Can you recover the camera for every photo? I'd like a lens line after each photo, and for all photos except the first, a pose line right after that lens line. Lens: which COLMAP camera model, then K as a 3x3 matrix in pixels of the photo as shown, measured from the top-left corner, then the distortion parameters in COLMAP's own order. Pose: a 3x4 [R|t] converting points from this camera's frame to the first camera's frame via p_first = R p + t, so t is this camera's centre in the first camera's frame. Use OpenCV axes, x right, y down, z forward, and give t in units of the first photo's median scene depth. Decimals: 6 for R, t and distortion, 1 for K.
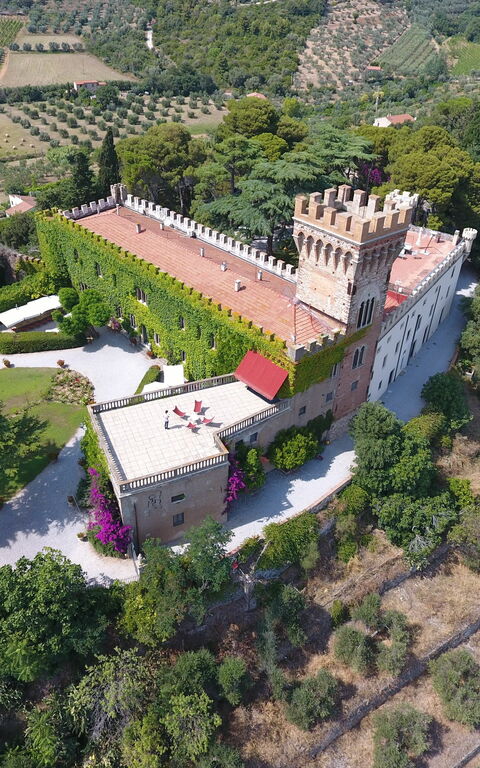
lens RADIAL K [[587.7, 0, 240.0], [0, 587.7, 384.0], [0, 0, 1]] dist [-0.003012, -0.003447]
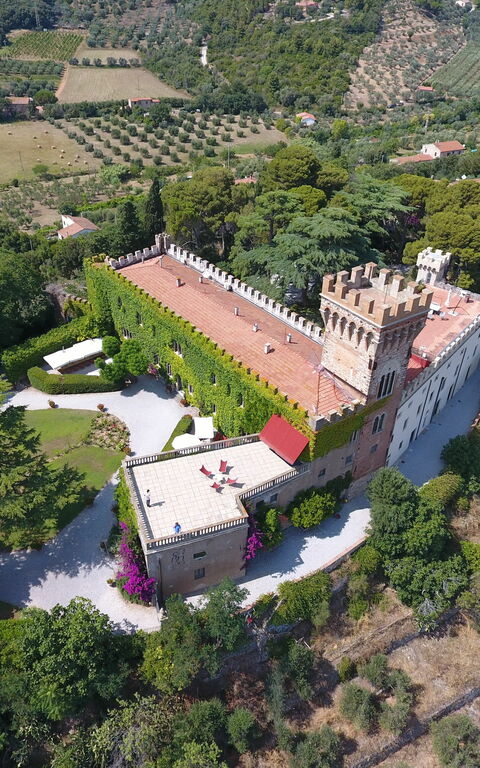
lens RADIAL K [[587.7, 0, 240.0], [0, 587.7, 384.0], [0, 0, 1]] dist [-0.003012, -0.003447]
pose [[0.996666, 0.046904, -0.066753, 0.021710], [-0.047266, 0.998875, -0.003849, -0.100108], [0.066498, 0.006991, 0.997762, -0.064780]]
